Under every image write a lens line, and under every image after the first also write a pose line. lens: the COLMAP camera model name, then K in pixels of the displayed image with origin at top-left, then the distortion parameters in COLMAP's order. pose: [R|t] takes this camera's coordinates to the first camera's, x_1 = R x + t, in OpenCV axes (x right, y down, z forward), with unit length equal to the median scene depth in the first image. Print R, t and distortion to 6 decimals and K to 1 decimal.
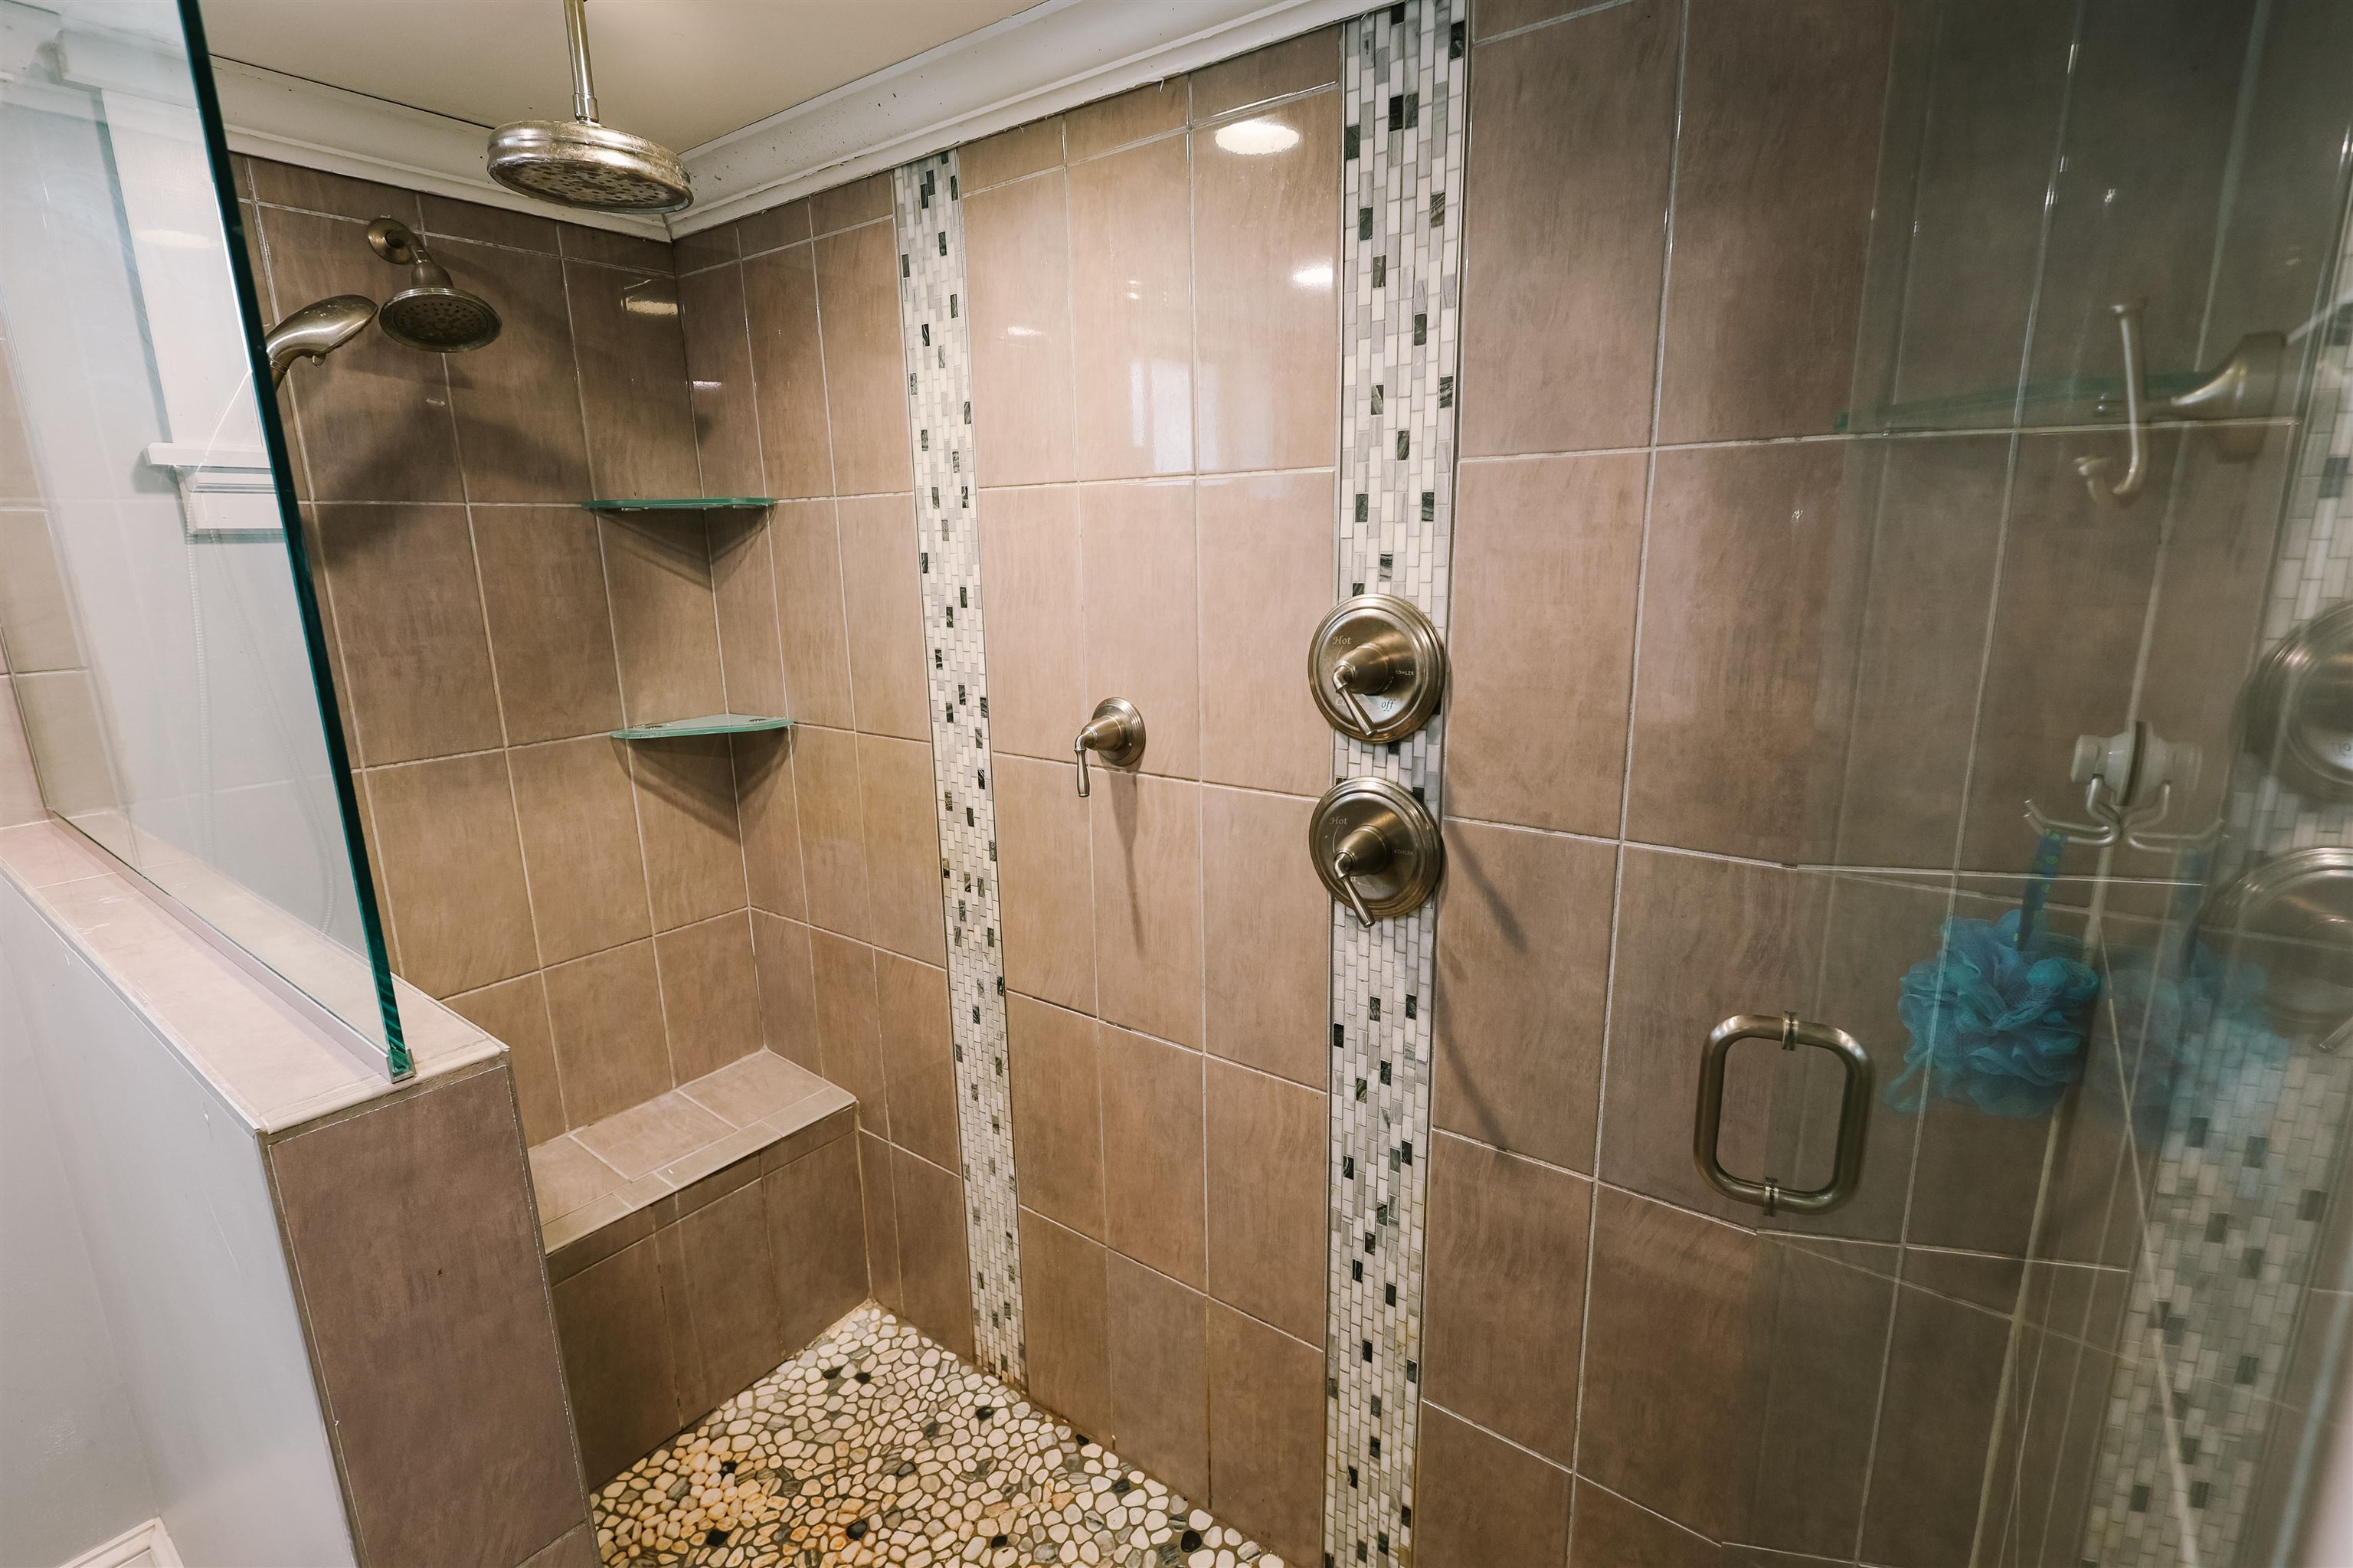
lens RADIAL K [[1091.9, 0, 1175.7], [0, 1091.9, 787.9], [0, 0, 1]] dist [-0.000843, 0.000462]
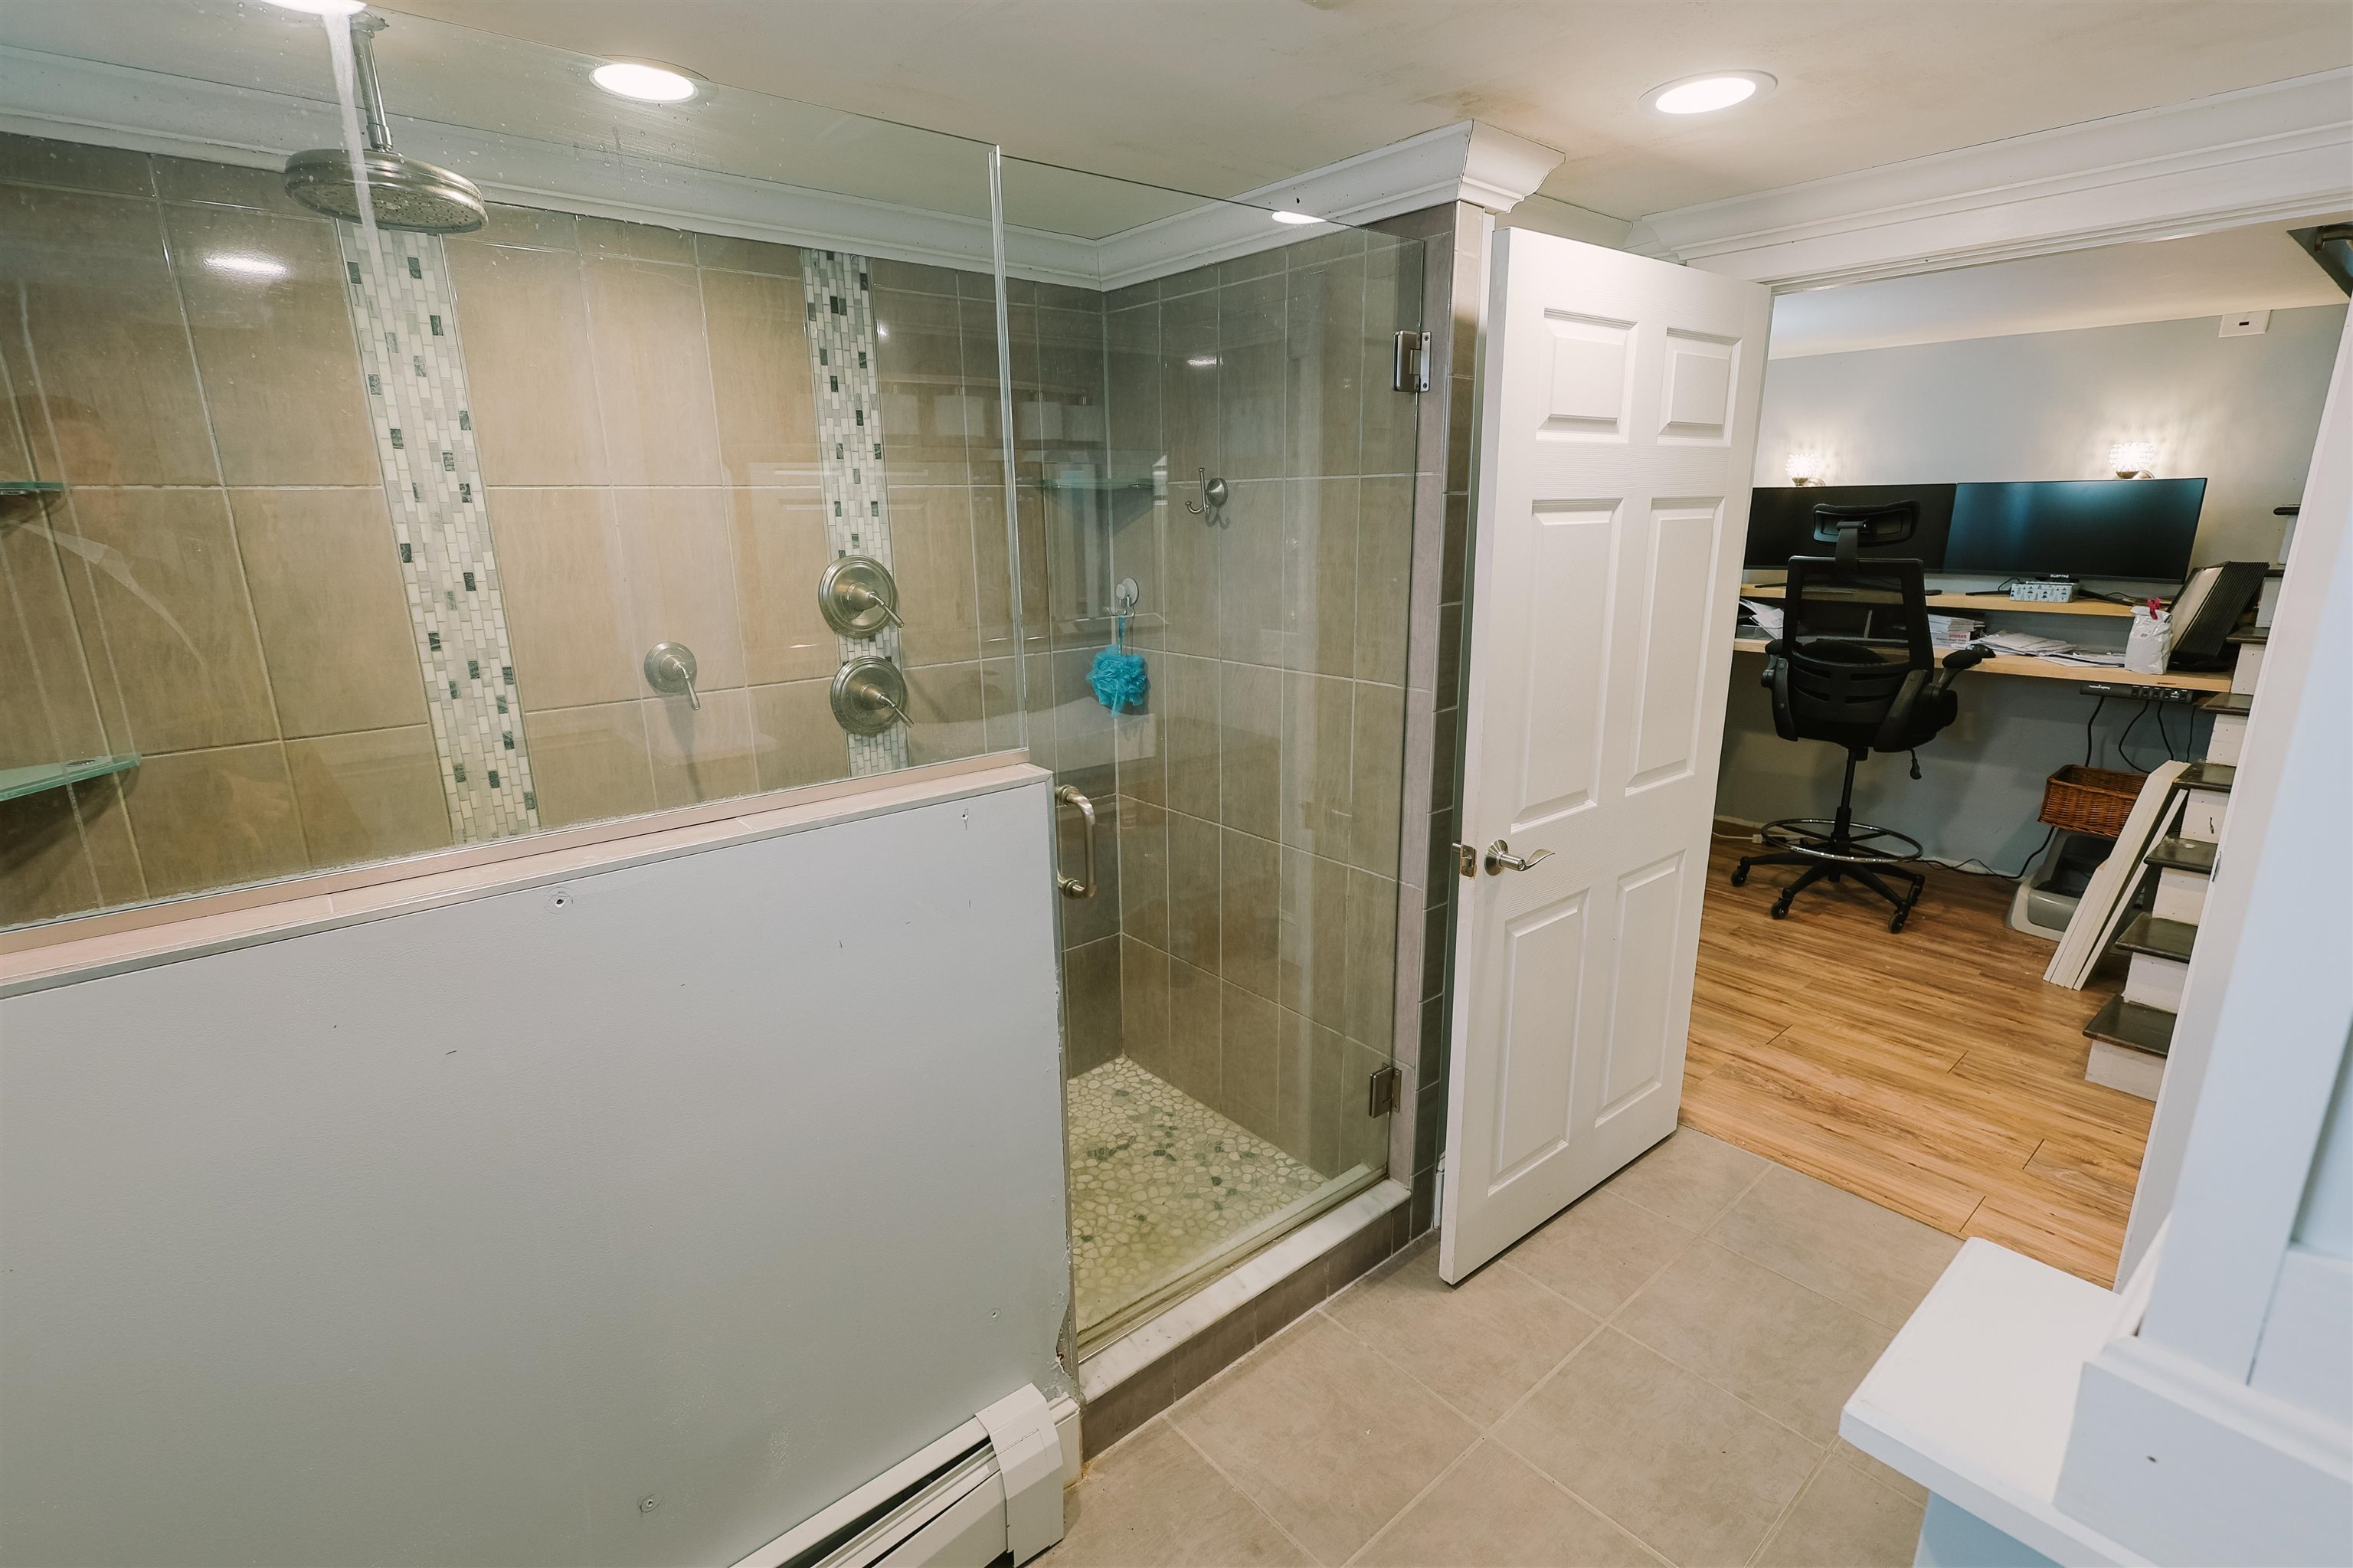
lens RADIAL K [[1091.9, 0, 1172.8], [0, 1091.9, 788.7], [0, 0, 1]] dist [-0.000843, 0.000462]
pose [[0.222113, -0.227330, 0.948149, -1.250183], [0.232329, 0.956770, 0.174972, 0.001901], [-0.946937, 0.181419, 0.265326, 0.055131]]
